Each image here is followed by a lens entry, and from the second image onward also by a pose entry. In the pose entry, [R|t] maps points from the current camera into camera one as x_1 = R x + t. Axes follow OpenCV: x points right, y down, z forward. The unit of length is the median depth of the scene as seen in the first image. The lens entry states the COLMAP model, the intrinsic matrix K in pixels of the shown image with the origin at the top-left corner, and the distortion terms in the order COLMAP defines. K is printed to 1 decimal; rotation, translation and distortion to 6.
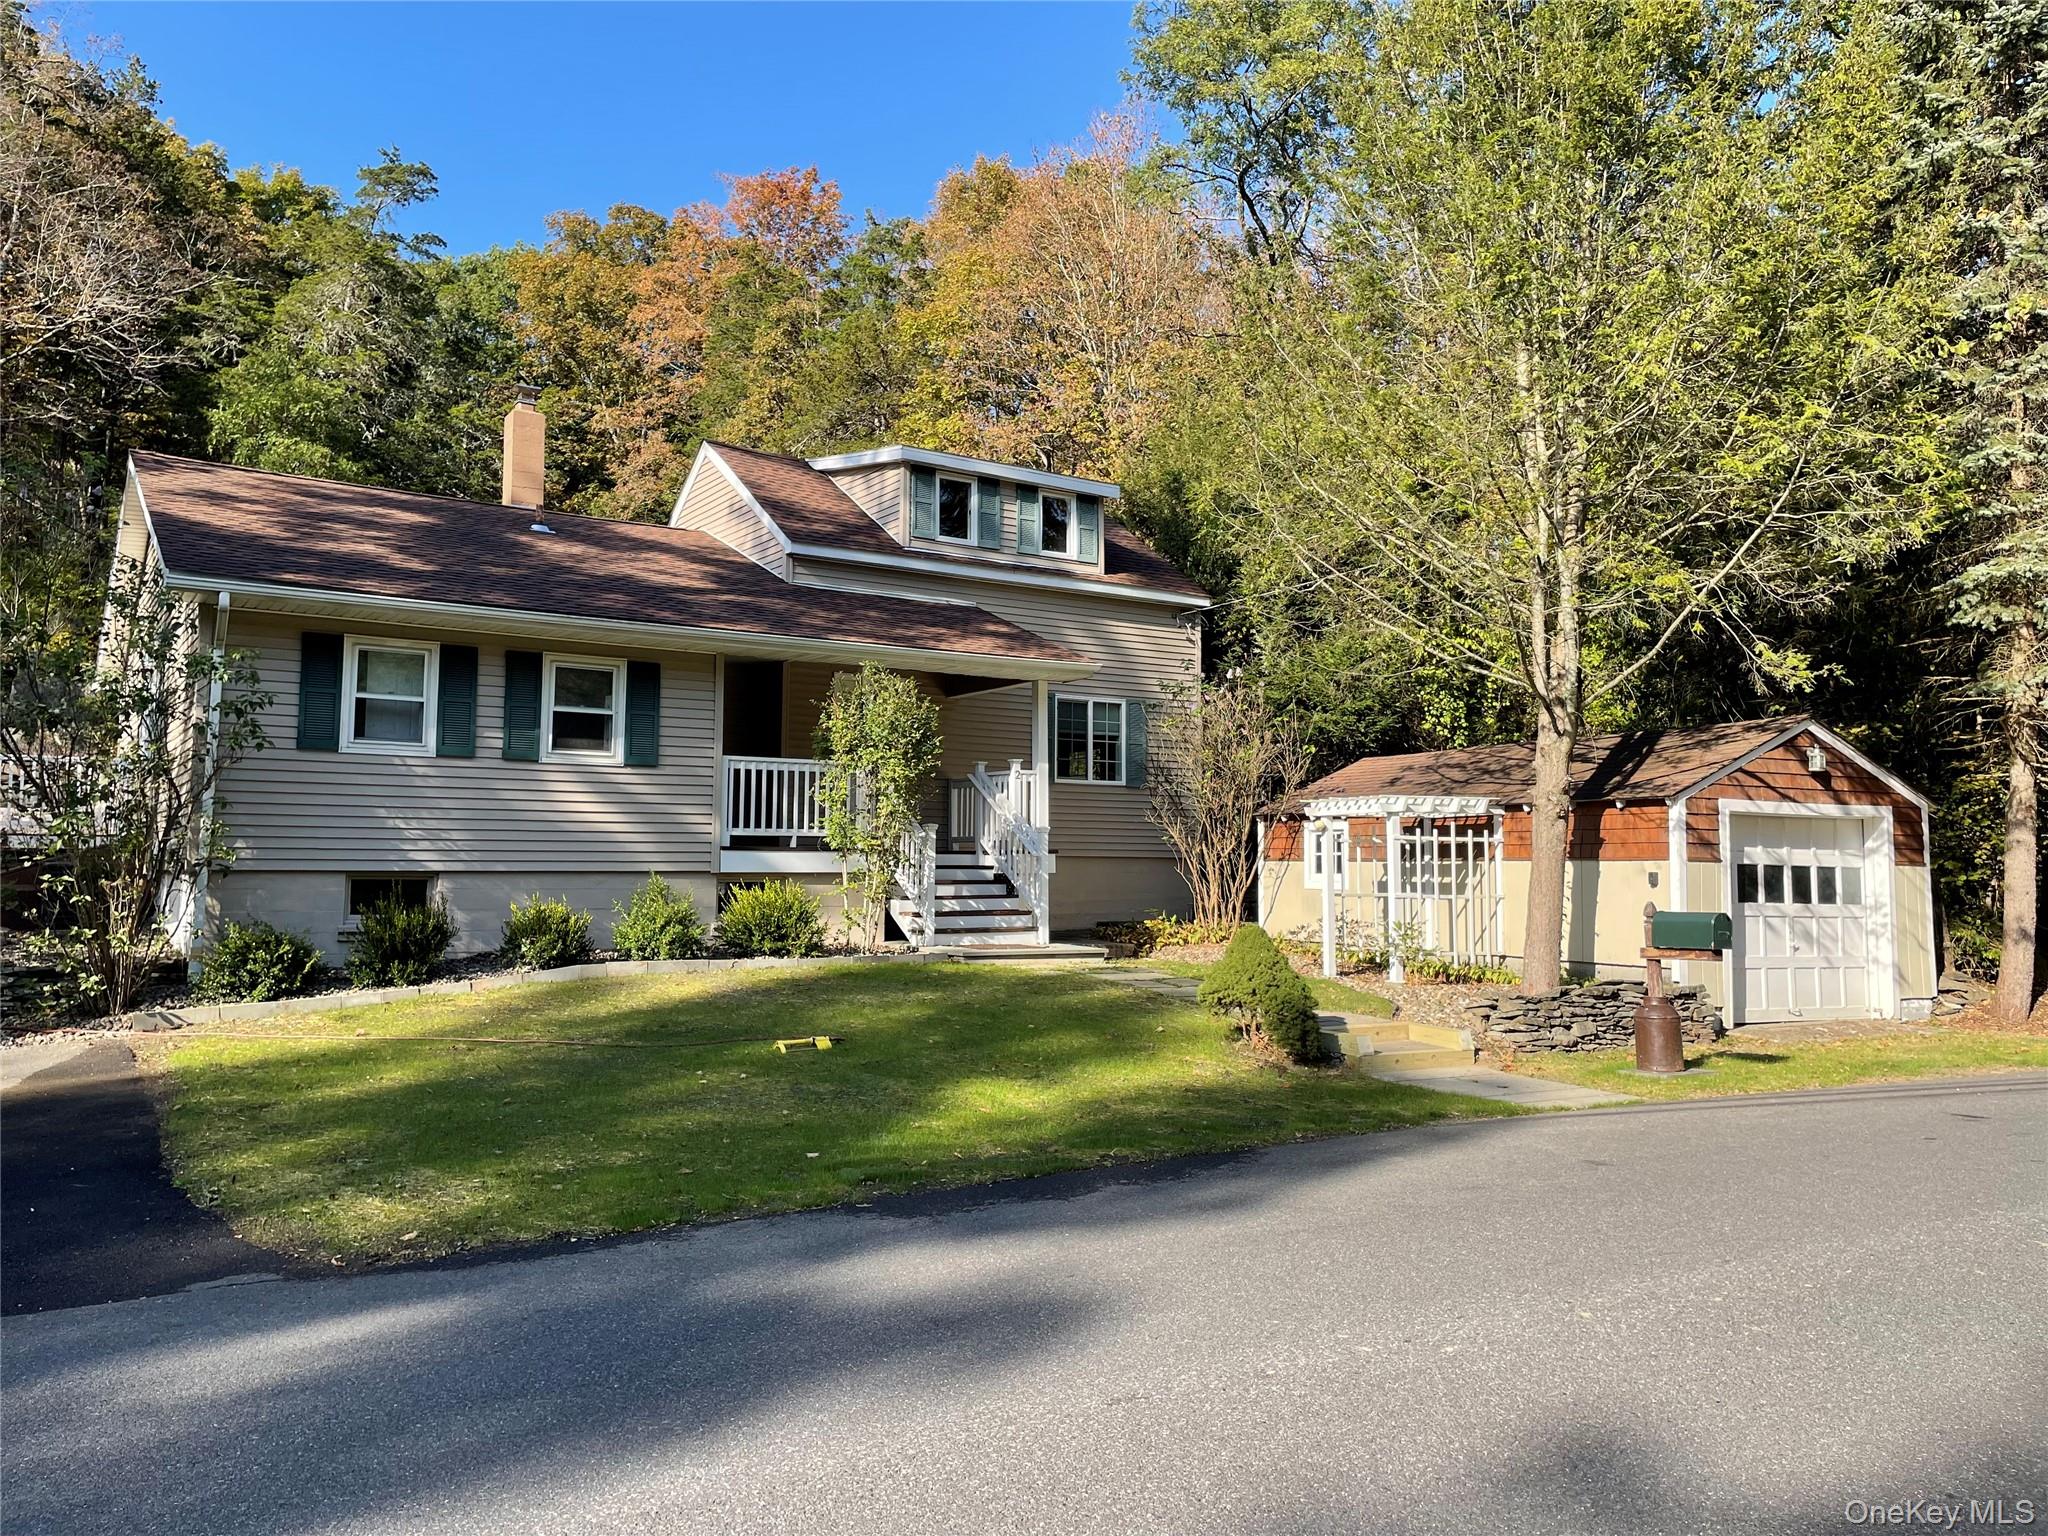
lens RADIAL K [[1520.5, 0, 1024.0], [0, 1520.5, 768.0], [0, 0, 1]] dist [-0.004693, -0.002936]
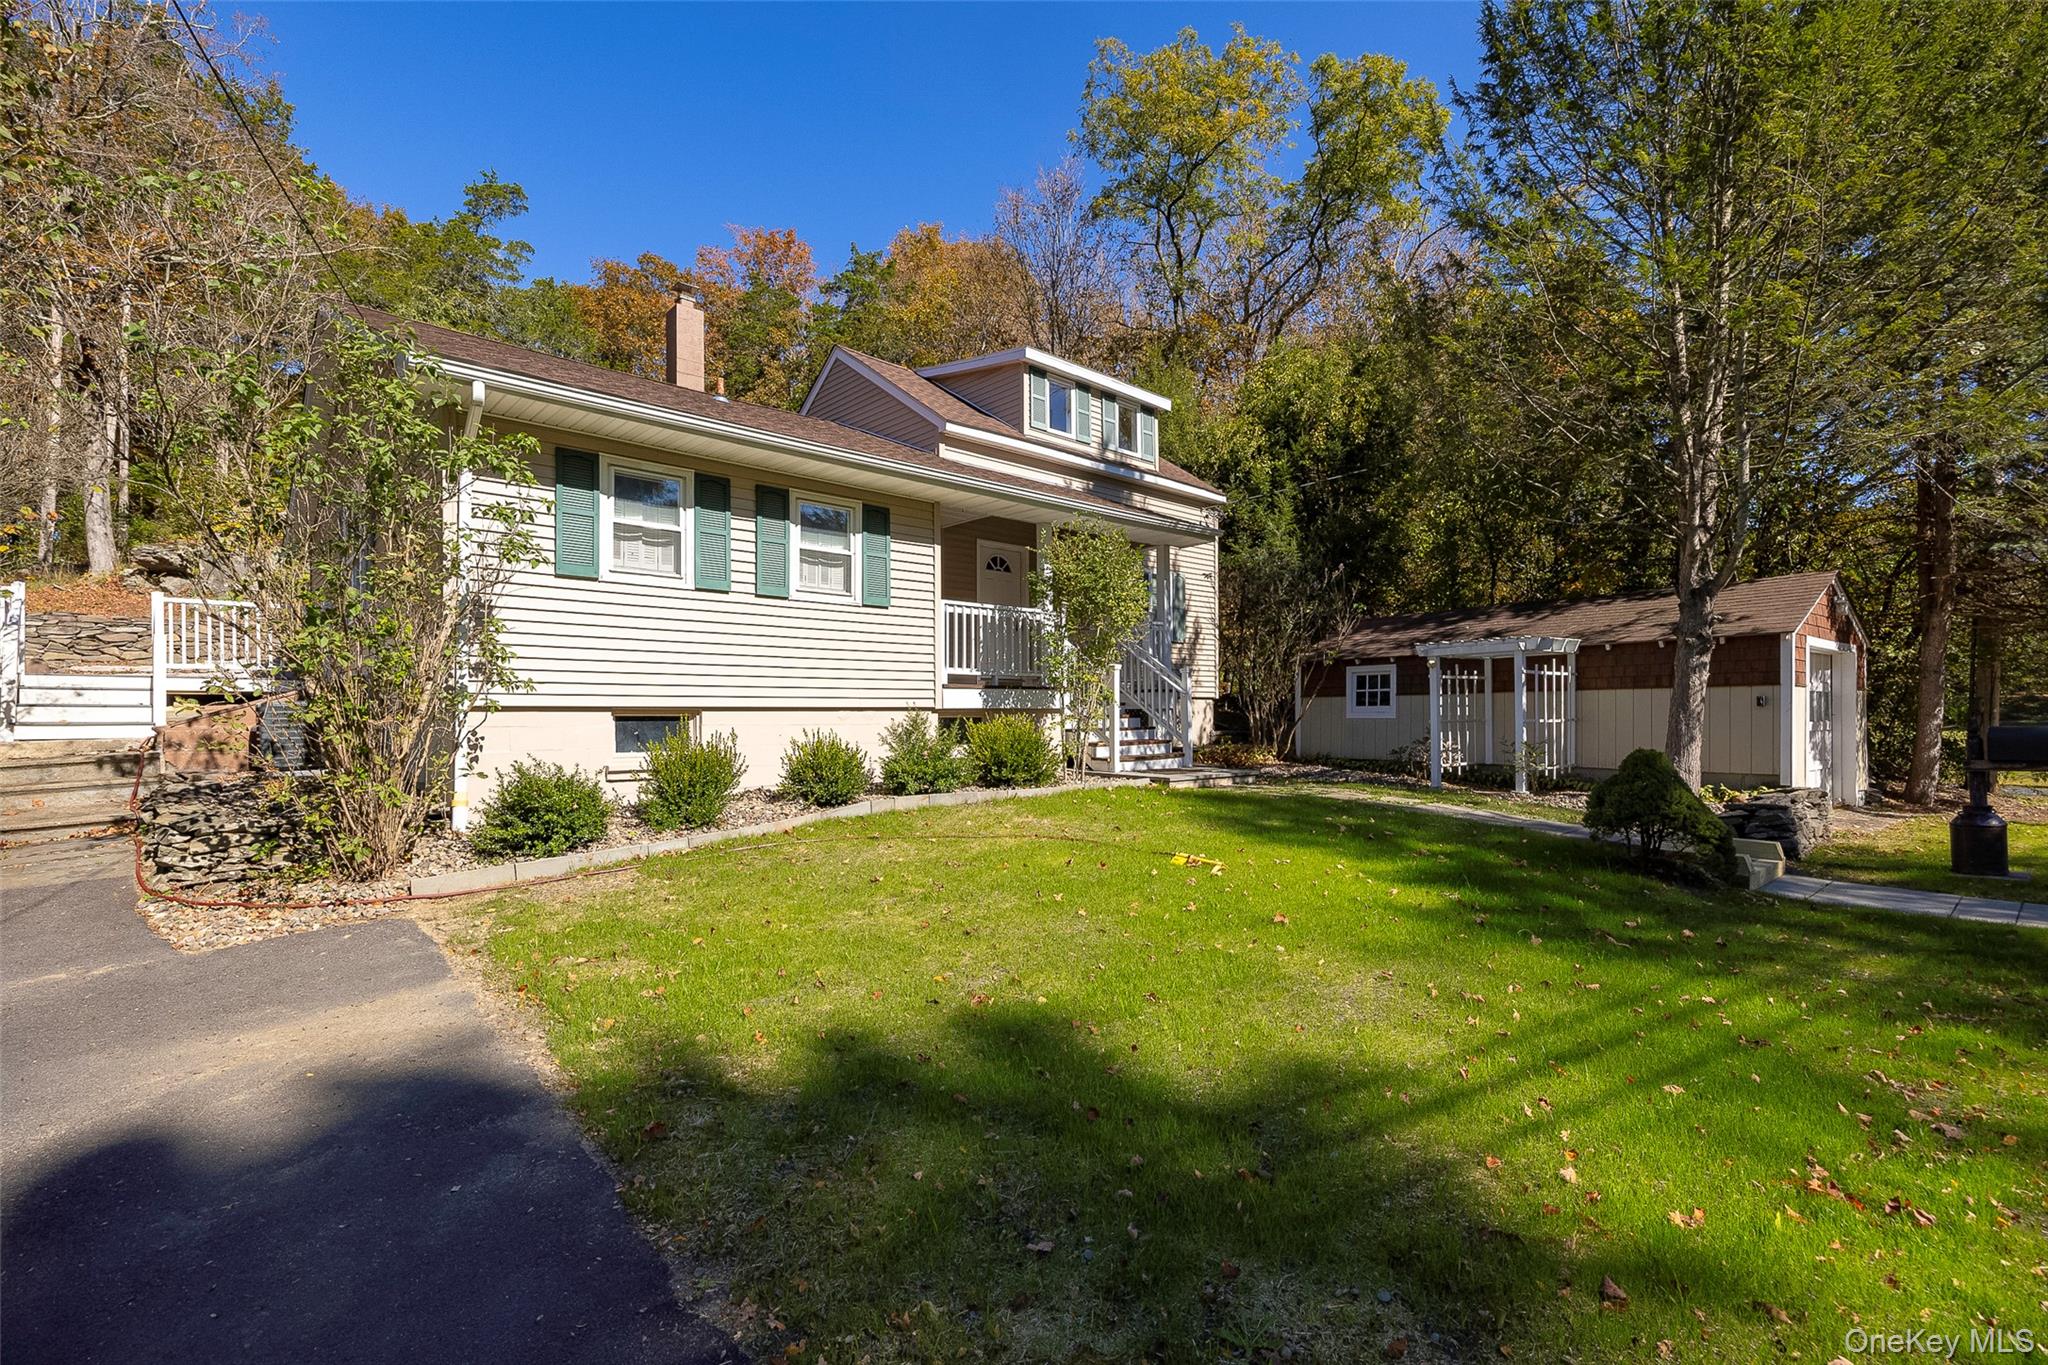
lens RADIAL K [[973.3, 0, 1021.2], [0, 973.3, 693.1], [0, 0, 1]] dist [0.000854, -0.000221]
pose [[0.992541, -0.012513, 0.121264, -0.223875], [0.007941, 0.999242, 0.038110, 0.031683], [-0.121649, -0.036863, 0.991888, 0.315131]]
